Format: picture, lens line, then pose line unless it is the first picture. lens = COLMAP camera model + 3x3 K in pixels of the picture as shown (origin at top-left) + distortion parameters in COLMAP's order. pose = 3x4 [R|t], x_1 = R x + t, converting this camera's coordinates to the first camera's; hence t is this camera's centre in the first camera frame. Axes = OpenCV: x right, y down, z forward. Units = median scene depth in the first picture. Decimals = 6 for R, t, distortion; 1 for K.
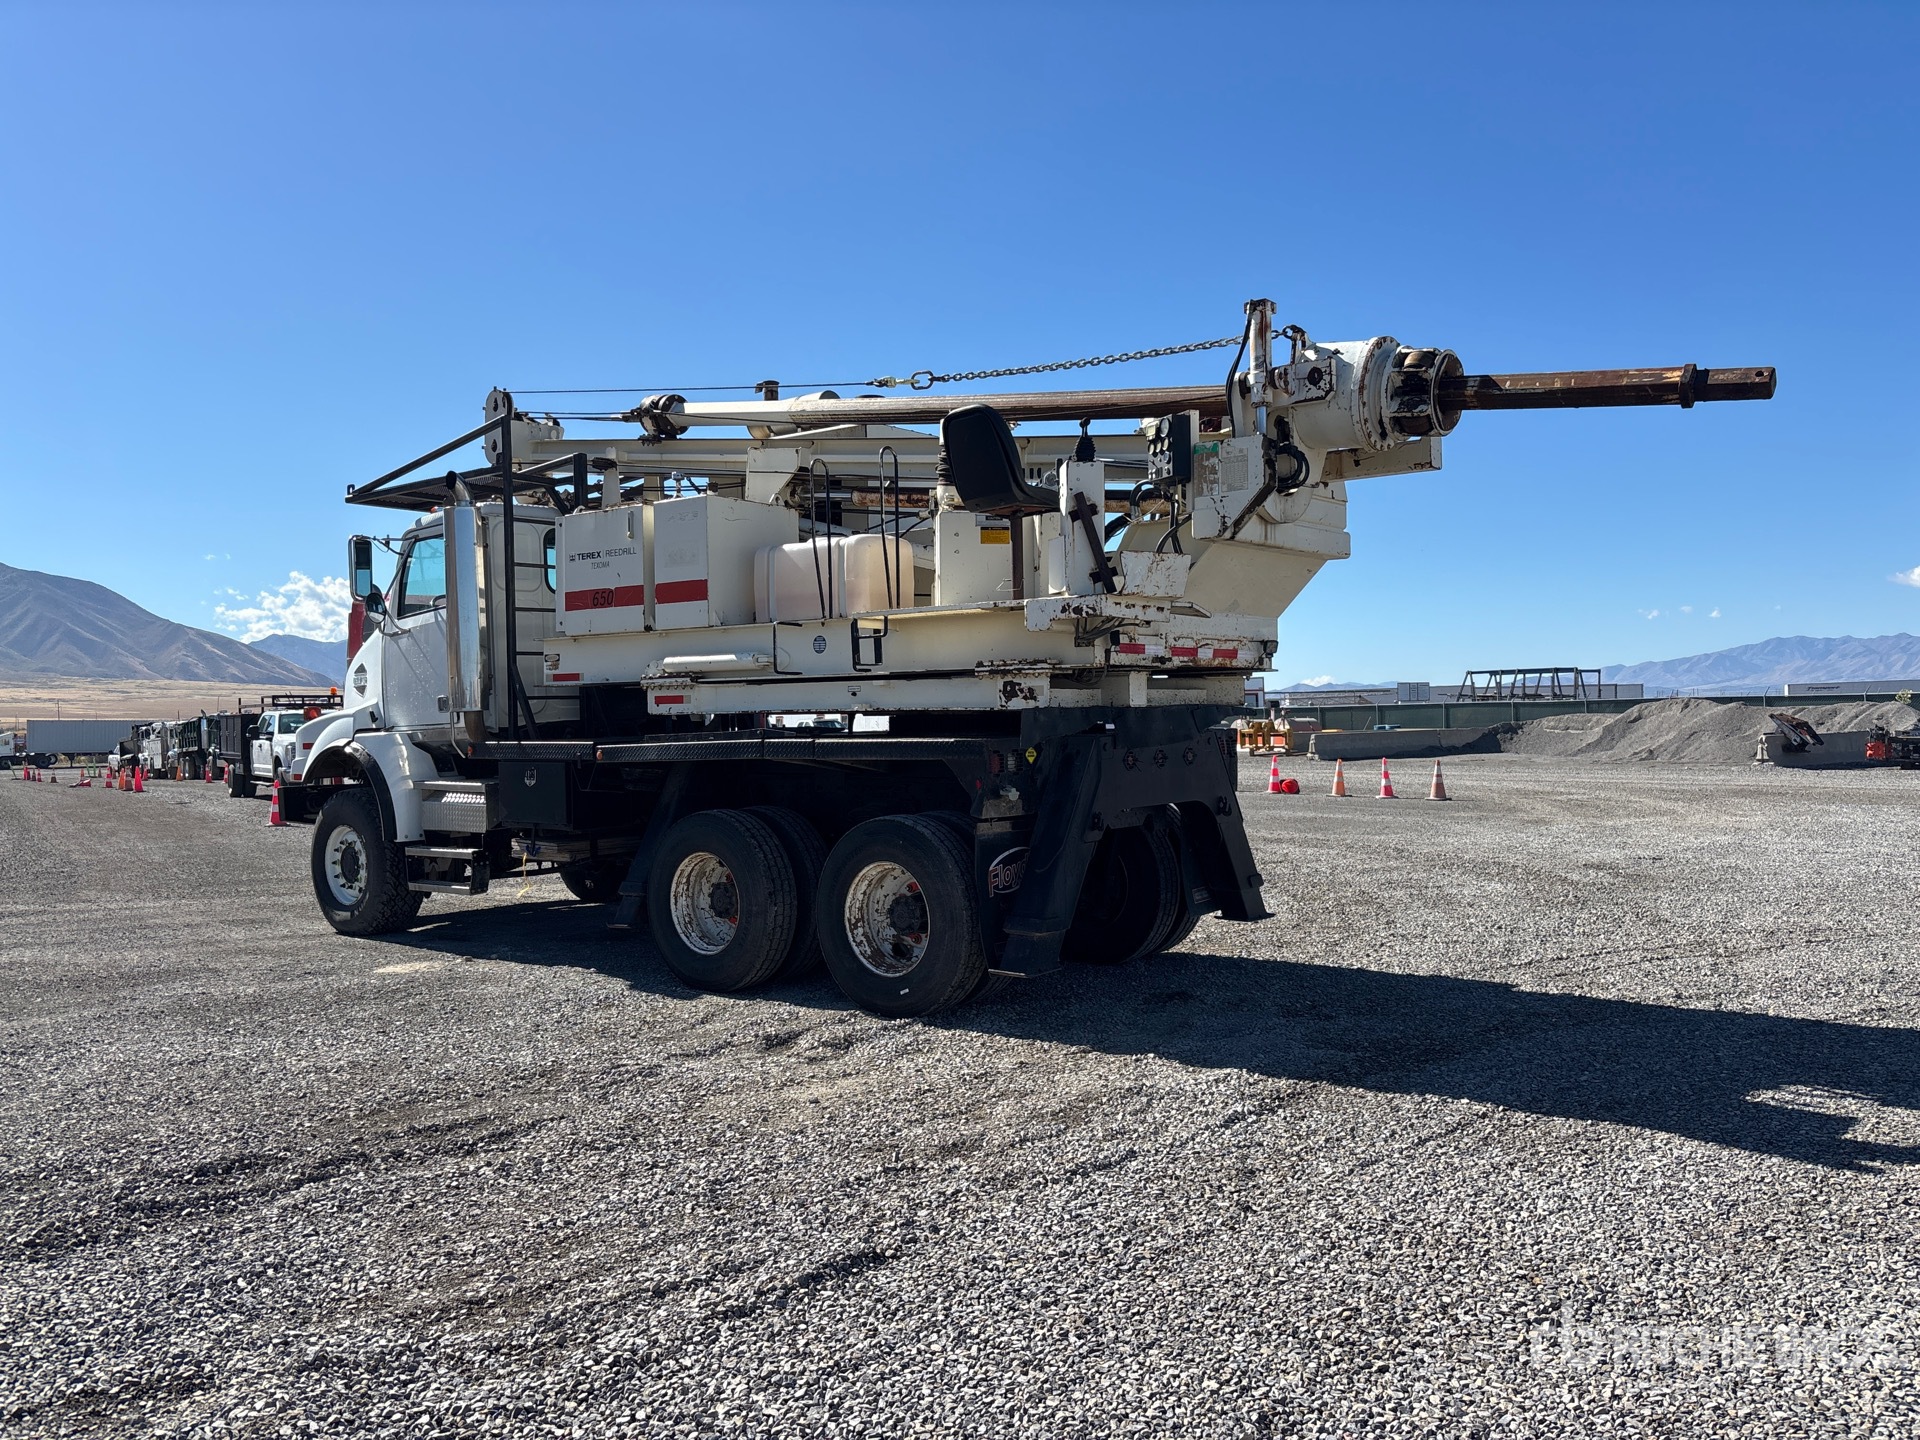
lens RADIAL K [[1461.3, 0, 960.0], [0, 1461.3, 720.0], [0, 0, 1]] dist [0.029666, -0.016498]
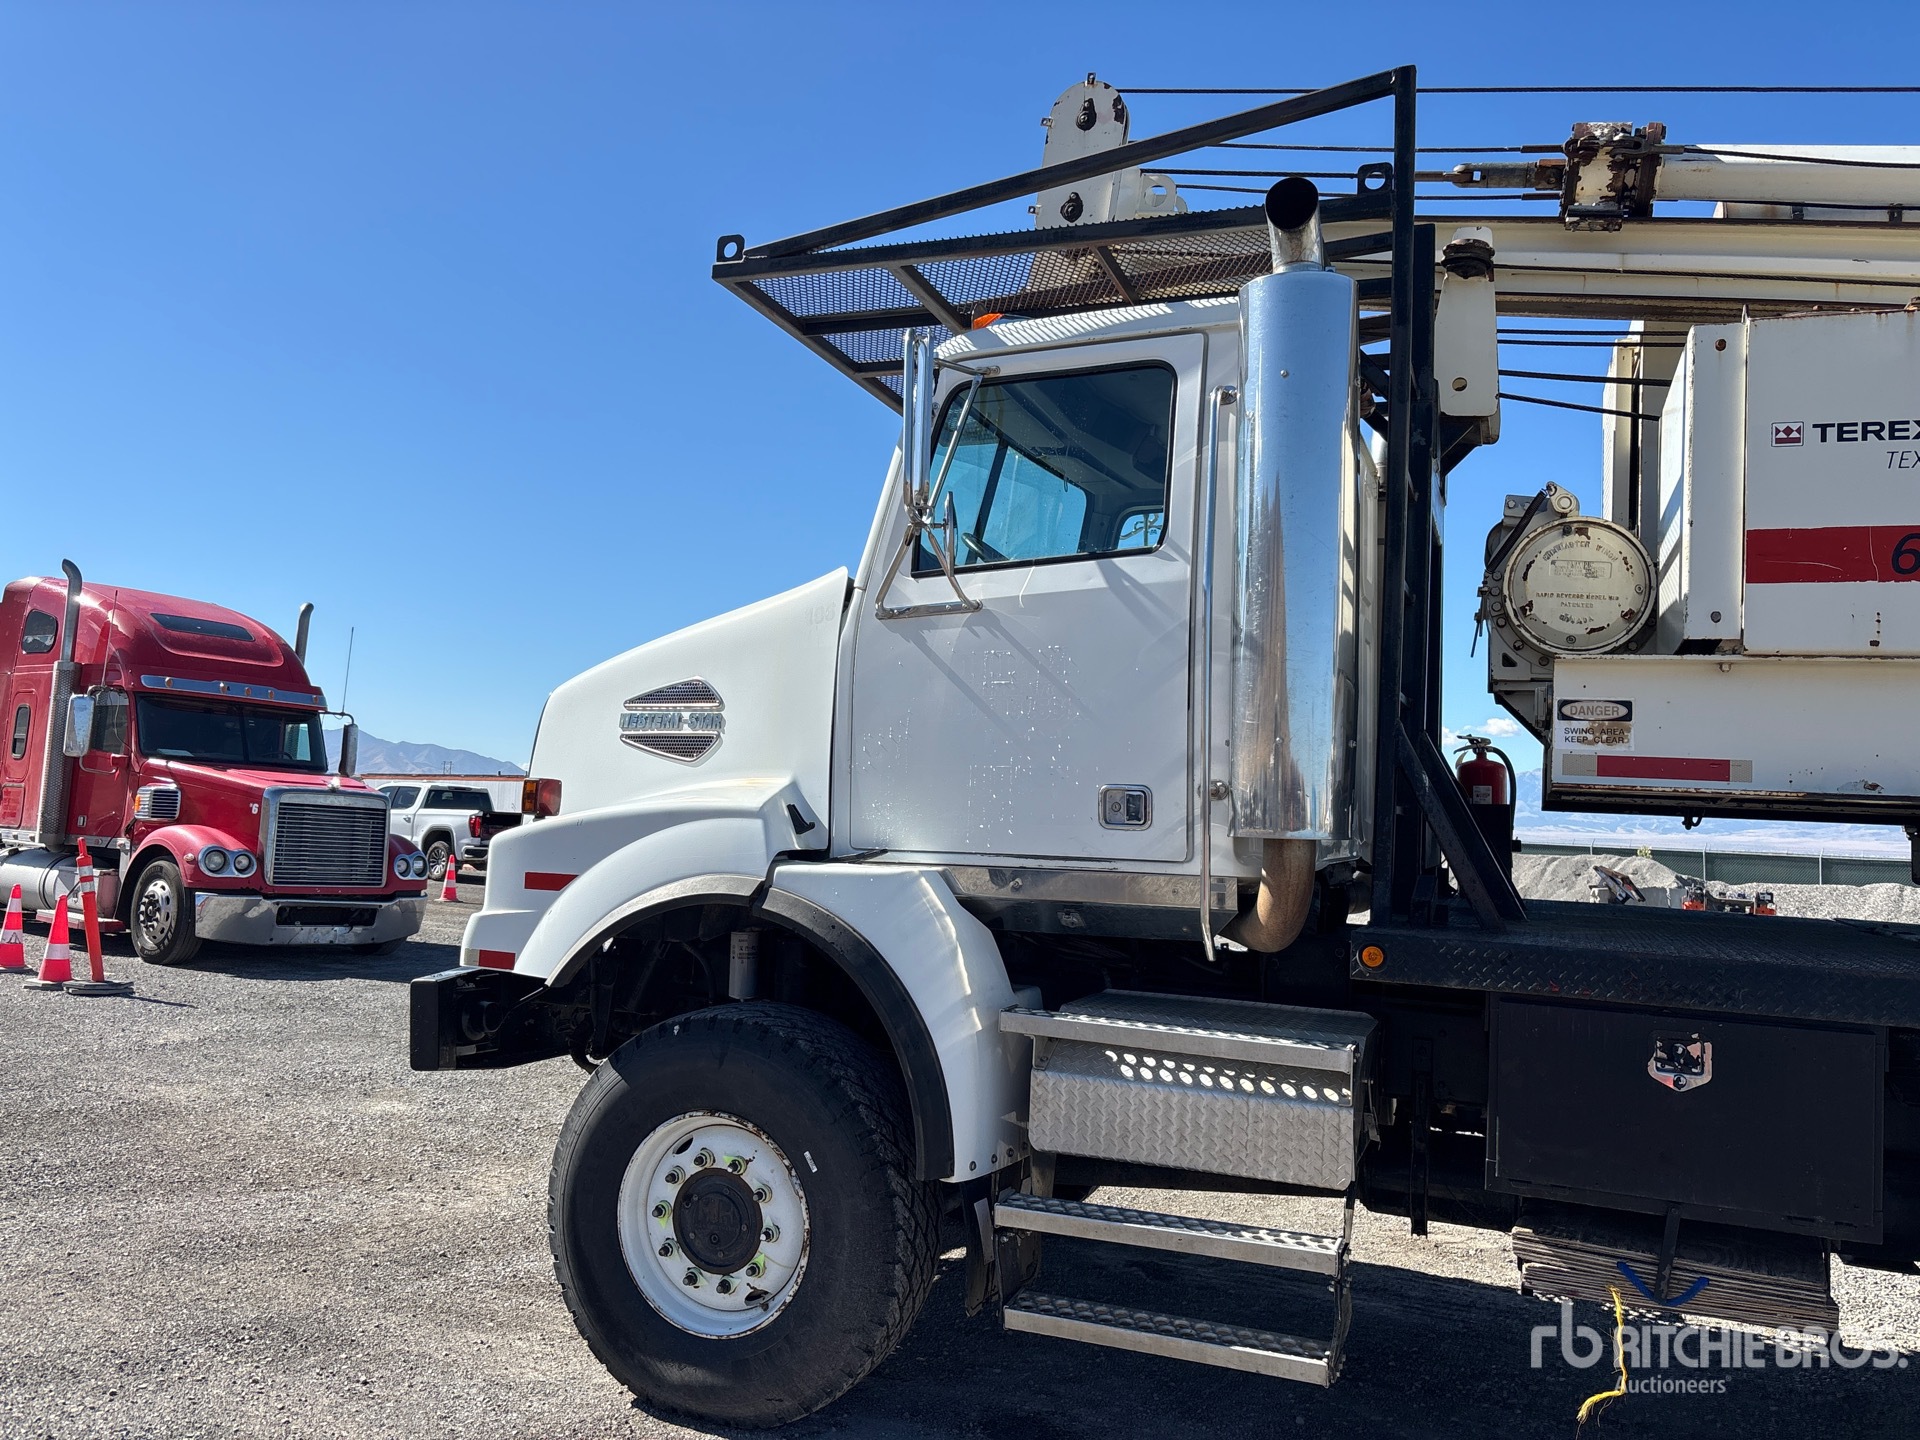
lens RADIAL K [[1461.3, 0, 960.0], [0, 1461.3, 720.0], [0, 0, 1]] dist [0.029666, -0.016498]
pose [[0.948981, 0.082767, 0.304279, -0.477442], [-0.062710, 0.995200, -0.075126, -0.002367], [-0.309036, 0.052212, 0.949616, 0.623287]]
